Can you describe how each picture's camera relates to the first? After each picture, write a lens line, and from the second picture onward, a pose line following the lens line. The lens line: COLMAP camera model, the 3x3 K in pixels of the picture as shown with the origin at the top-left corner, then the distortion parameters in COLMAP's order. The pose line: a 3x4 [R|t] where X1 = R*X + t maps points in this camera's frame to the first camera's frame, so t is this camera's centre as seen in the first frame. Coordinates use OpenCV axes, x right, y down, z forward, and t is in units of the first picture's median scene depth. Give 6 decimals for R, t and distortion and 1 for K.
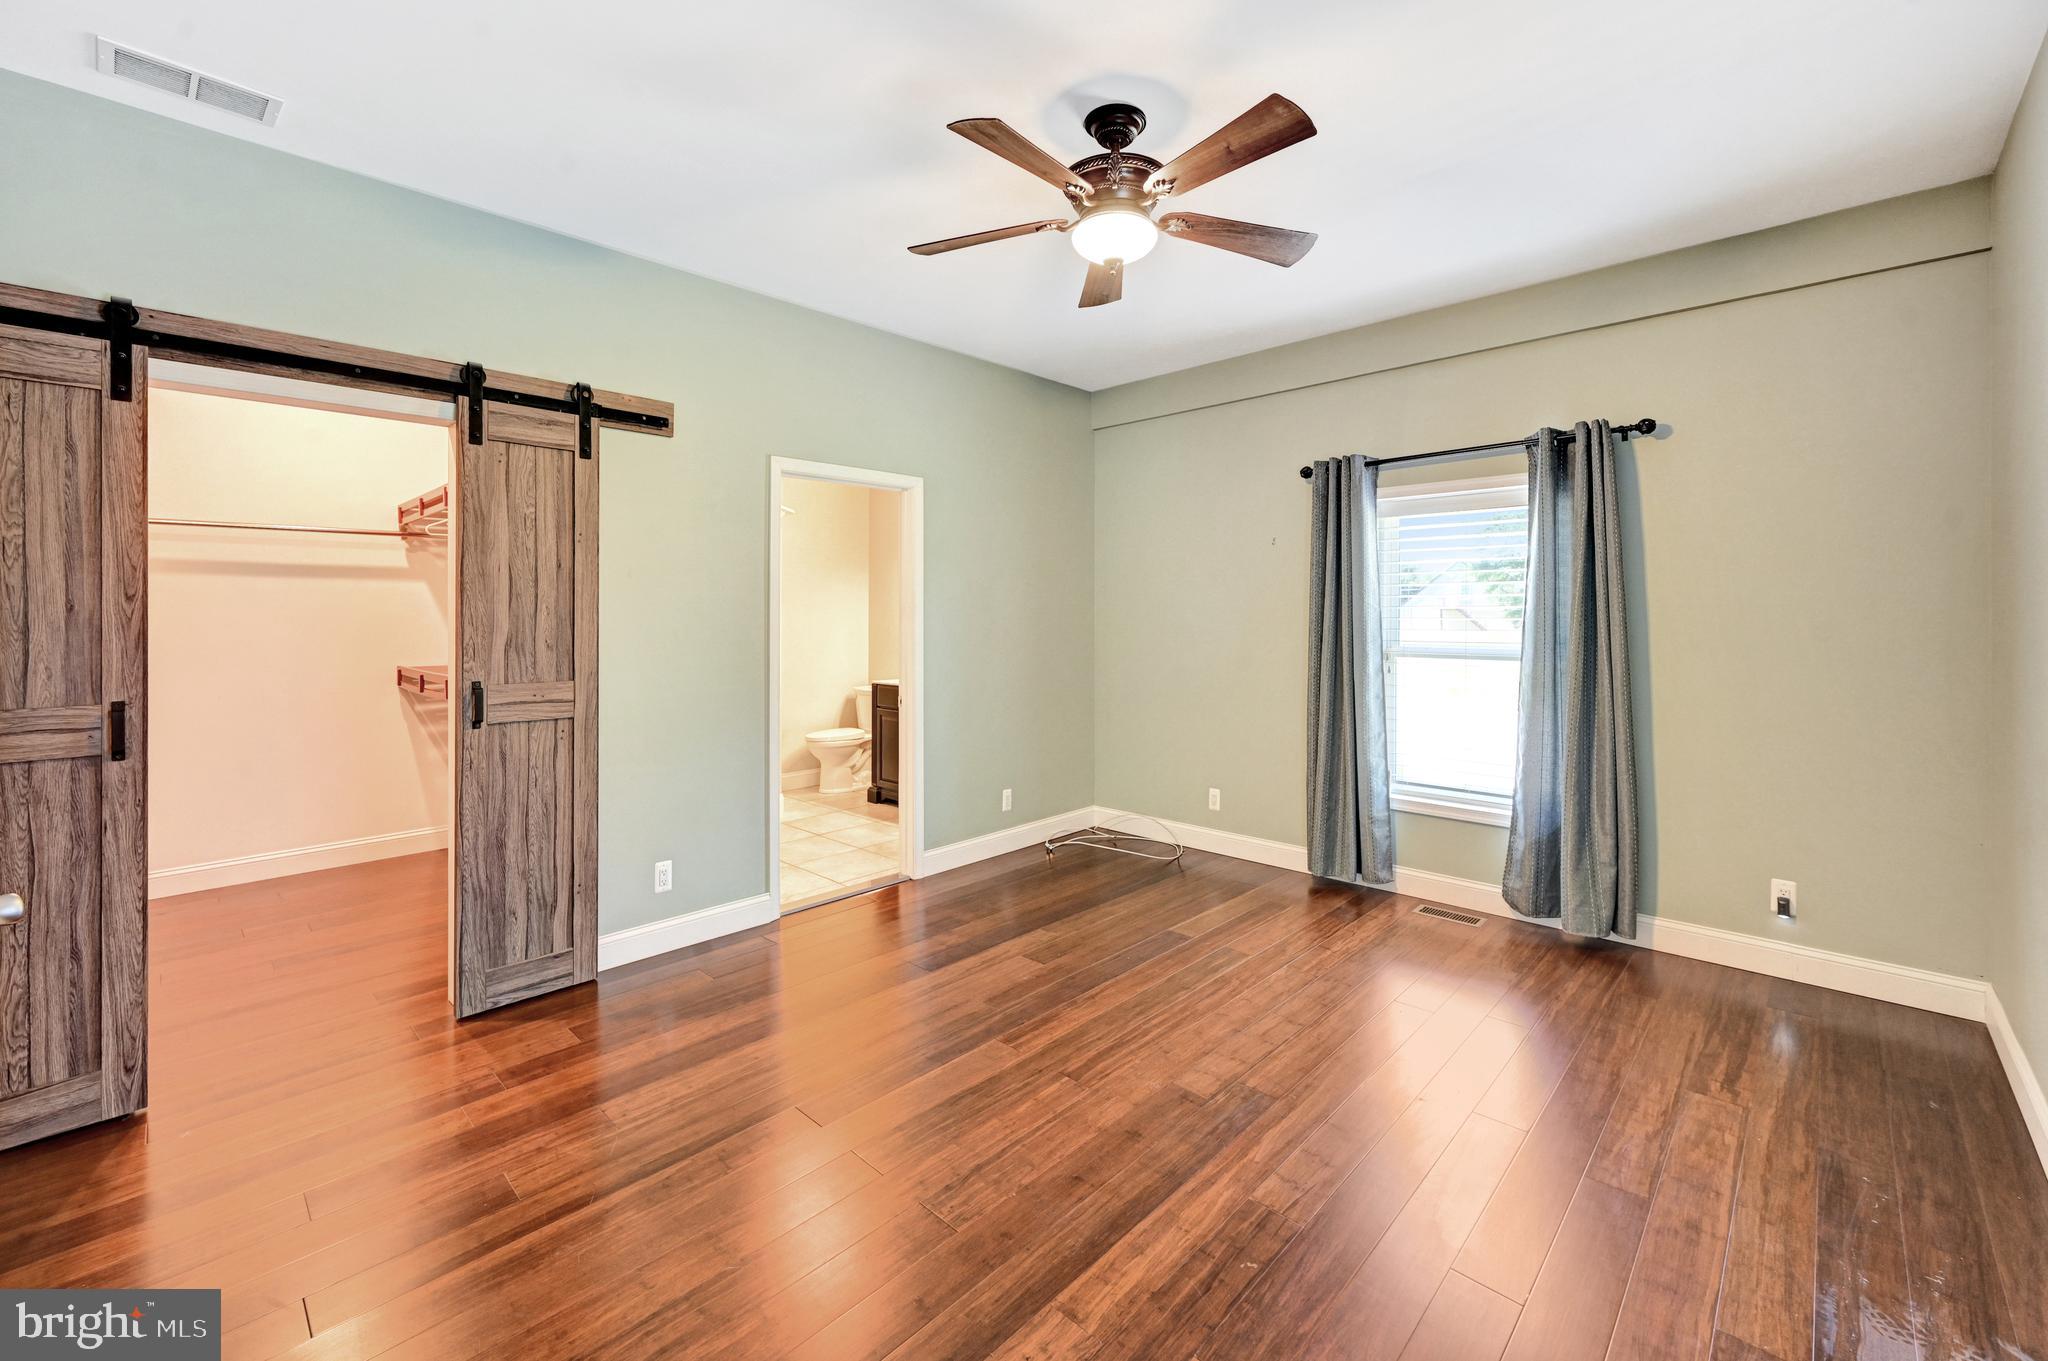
lens RADIAL K [[838.8, 0, 1024.0], [0, 838.8, 623.1], [0, 0, 1]] dist [0.016185, 0.000092]
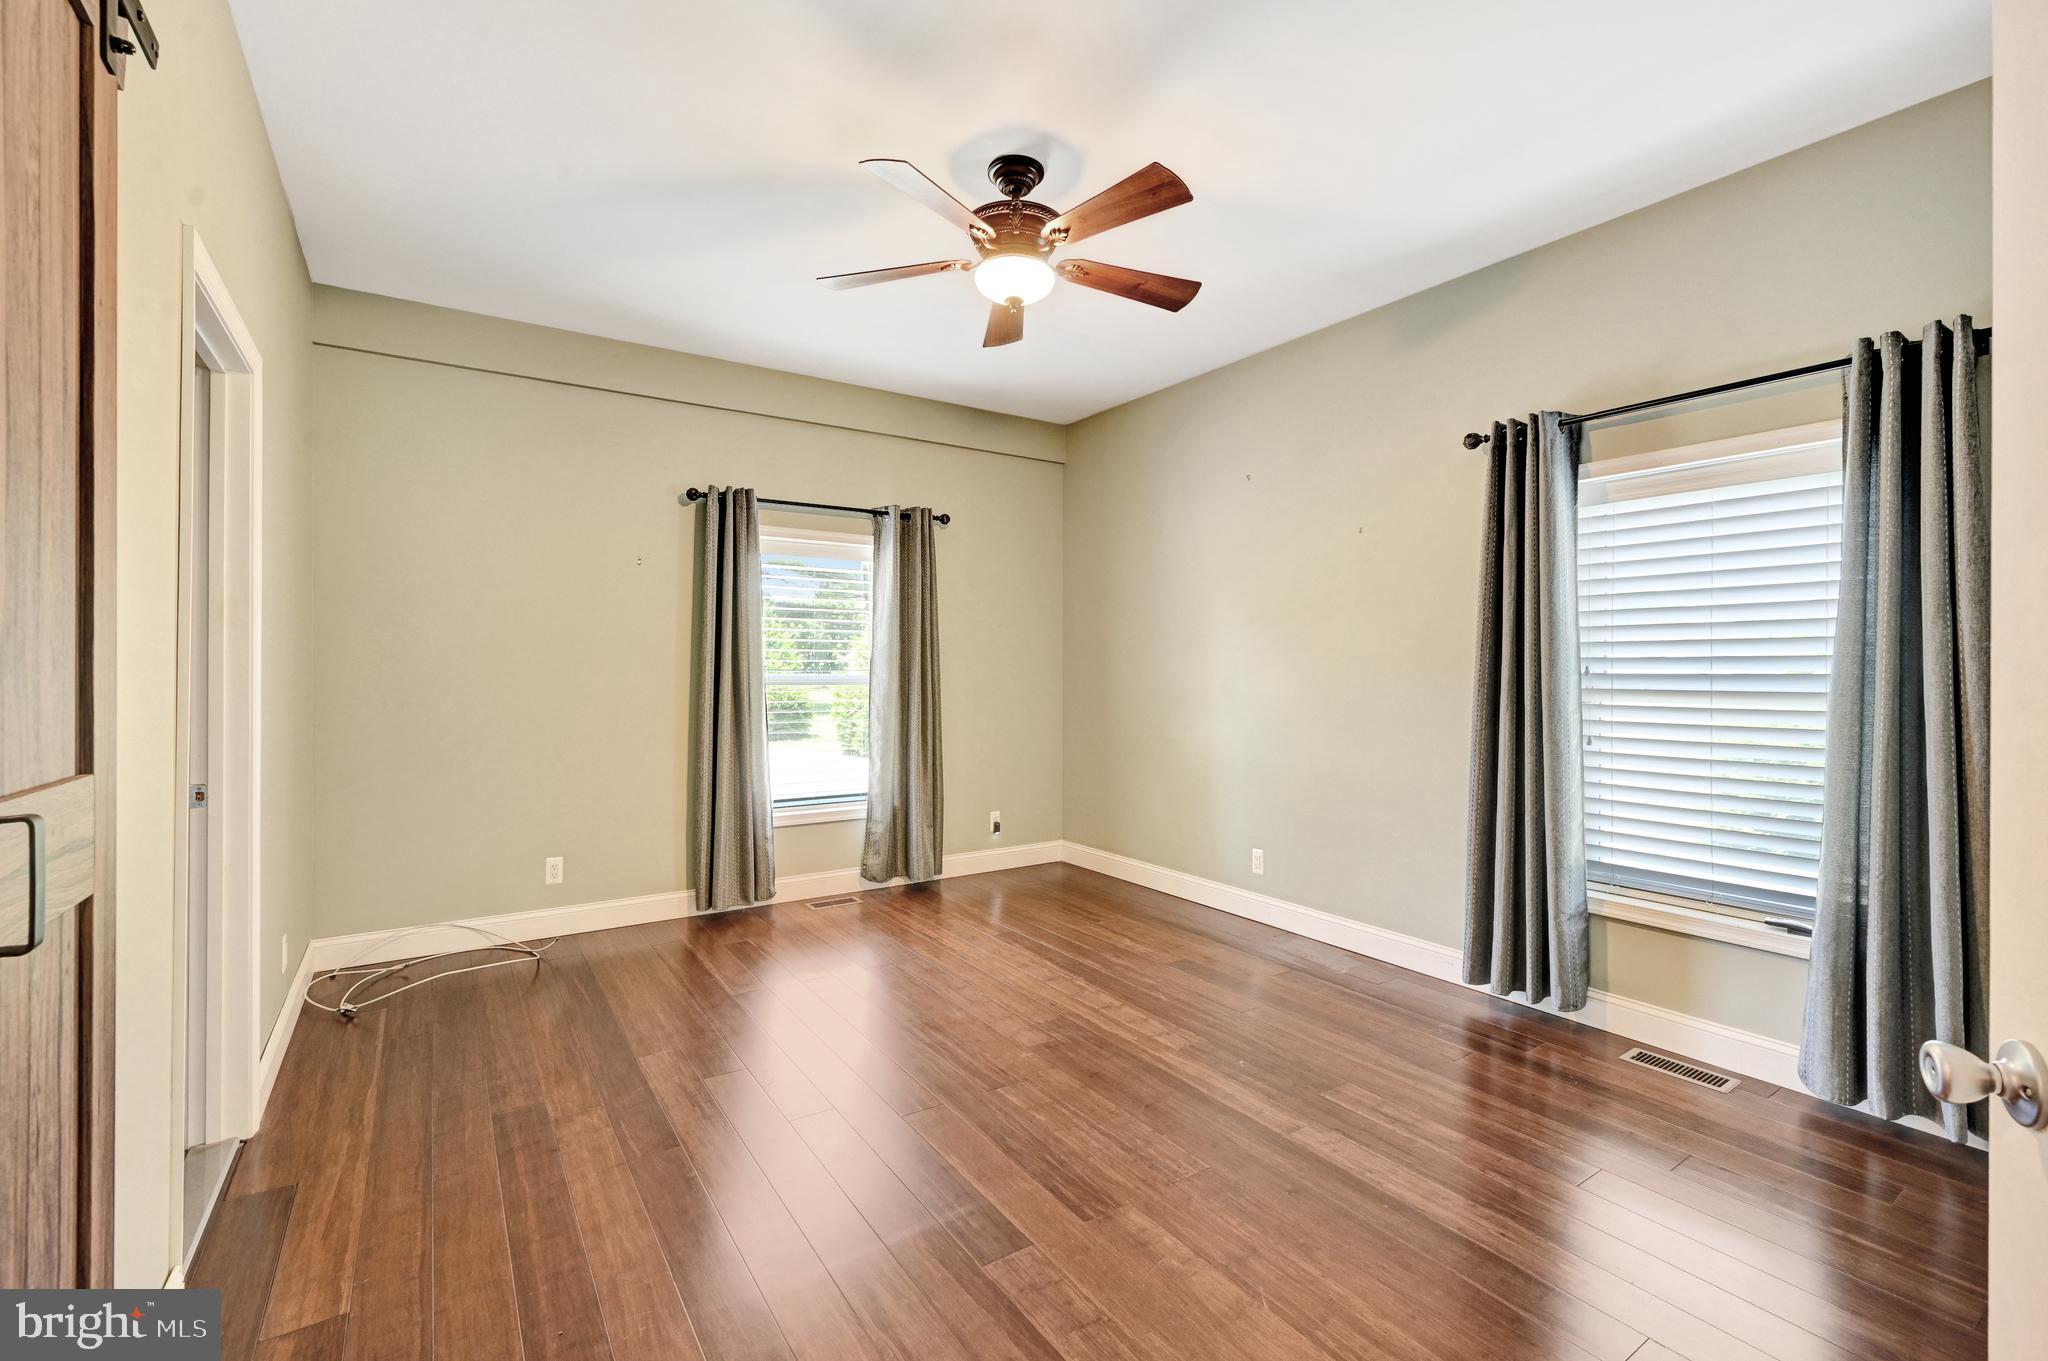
lens RADIAL K [[889.2, 0, 1022.9], [0, 889.2, 666.8], [0, 0, 1]] dist [0.000305, -0.000040]
pose [[0.221280, -0.001587, 0.975209, -0.685104], [0.001753, 0.999998, 0.001229, 0.018534], [-0.975209, 0.001437, 0.221282, 0.504857]]
